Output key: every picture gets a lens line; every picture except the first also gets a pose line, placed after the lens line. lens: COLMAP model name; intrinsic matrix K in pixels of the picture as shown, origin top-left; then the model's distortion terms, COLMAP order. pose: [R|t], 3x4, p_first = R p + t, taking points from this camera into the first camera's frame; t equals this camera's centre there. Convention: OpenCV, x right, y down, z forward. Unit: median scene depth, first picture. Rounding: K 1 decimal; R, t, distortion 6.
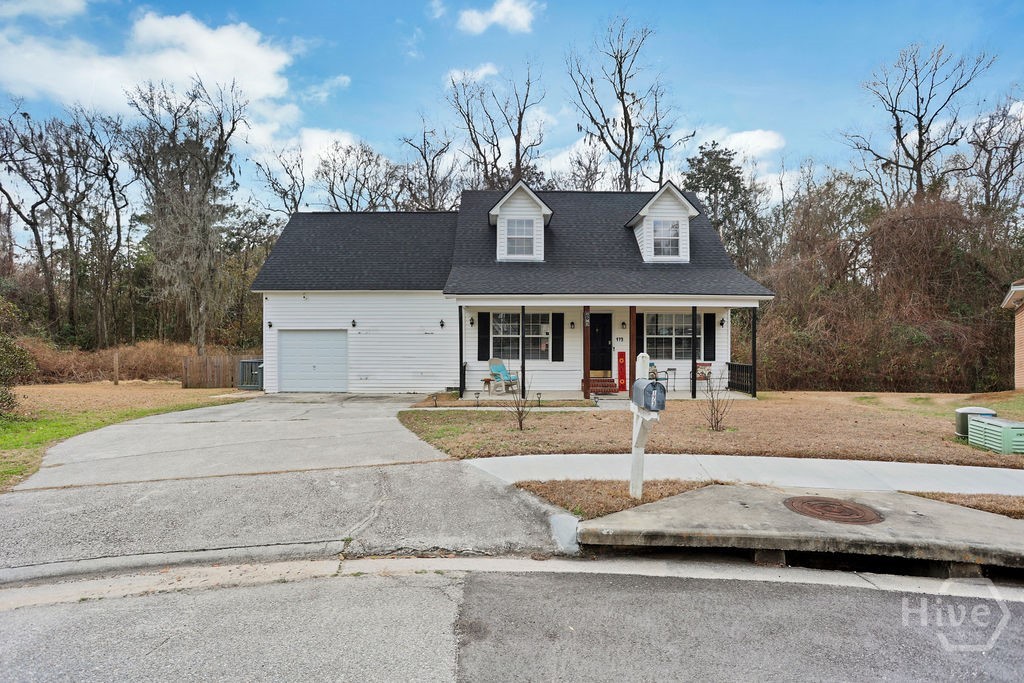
lens RADIAL K [[511.4, 0, 507.5], [0, 511.4, 342.1], [0, 0, 1]] dist [-0.069512, 0.026845]
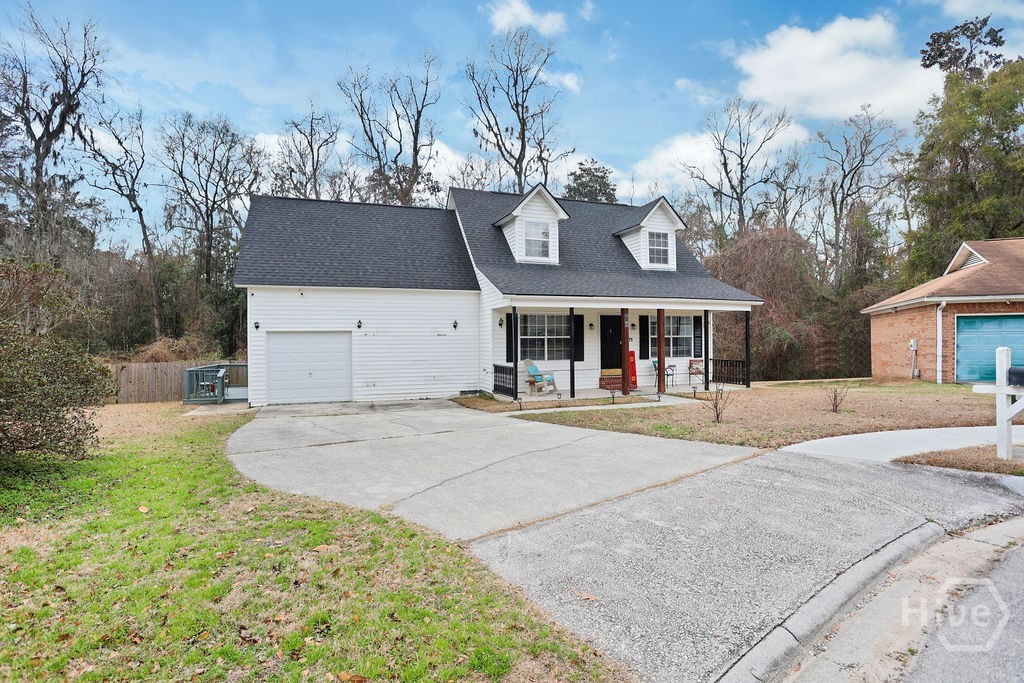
lens RADIAL K [[507.8, 0, 508.7], [0, 507.8, 338.7], [0, 0, 1]] dist [-0.073665, 0.031753]
pose [[0.941943, -0.007784, 0.335684, -0.222841], [0.011057, 0.999908, -0.007839, -0.000851], [-0.335592, 0.011096, 0.941942, 0.043565]]
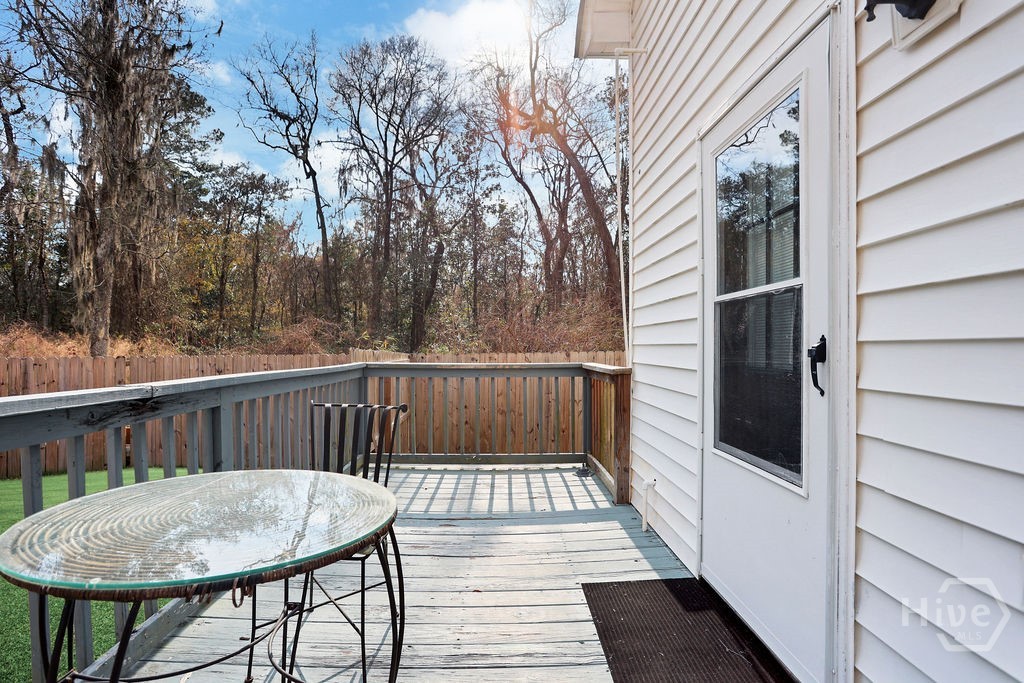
lens RADIAL K [[484.6, 0, 512.0], [0, 484.6, 341.5], [0, 0, 1]] dist [-0.057694, 0.021715]
pose [[0.999276, 0.002708, 0.037954, -0.342526], [-0.002260, 0.999927, -0.011836, 0.022154], [-0.037983, 0.011742, 0.999209, 0.736358]]
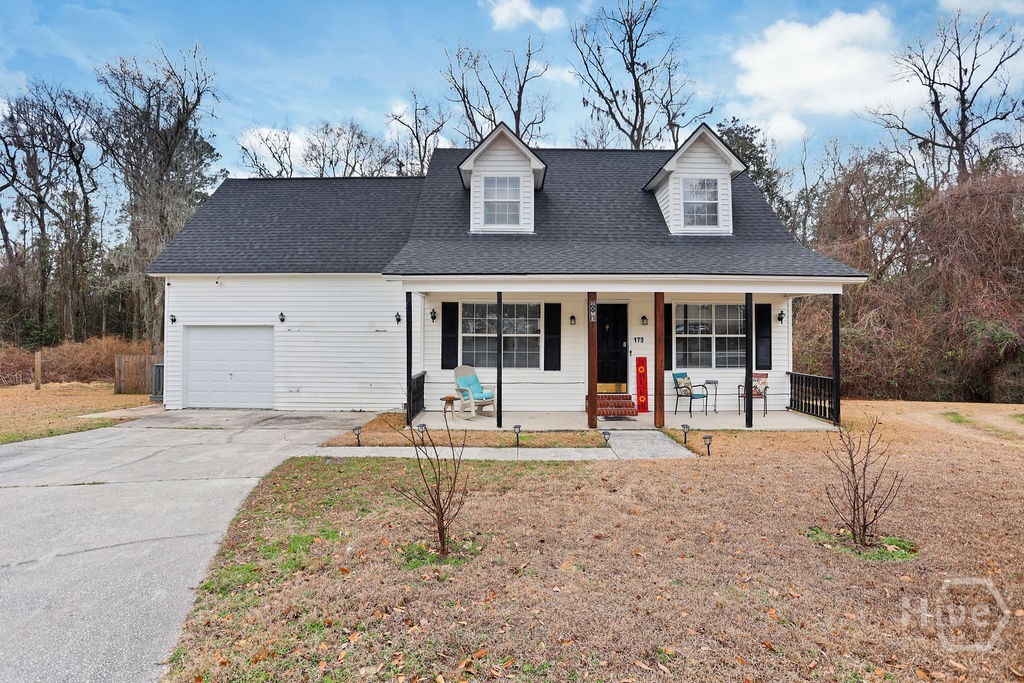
lens RADIAL K [[512.9, 0, 508.7], [0, 512.9, 323.3], [0, 0, 1]] dist [-0.069408, 0.027117]
pose [[0.999919, 0.001298, -0.012684, 0.026852], [-0.001646, 0.999623, -0.027418, -0.005171], [0.012644, 0.027437, 0.999544, 0.161330]]
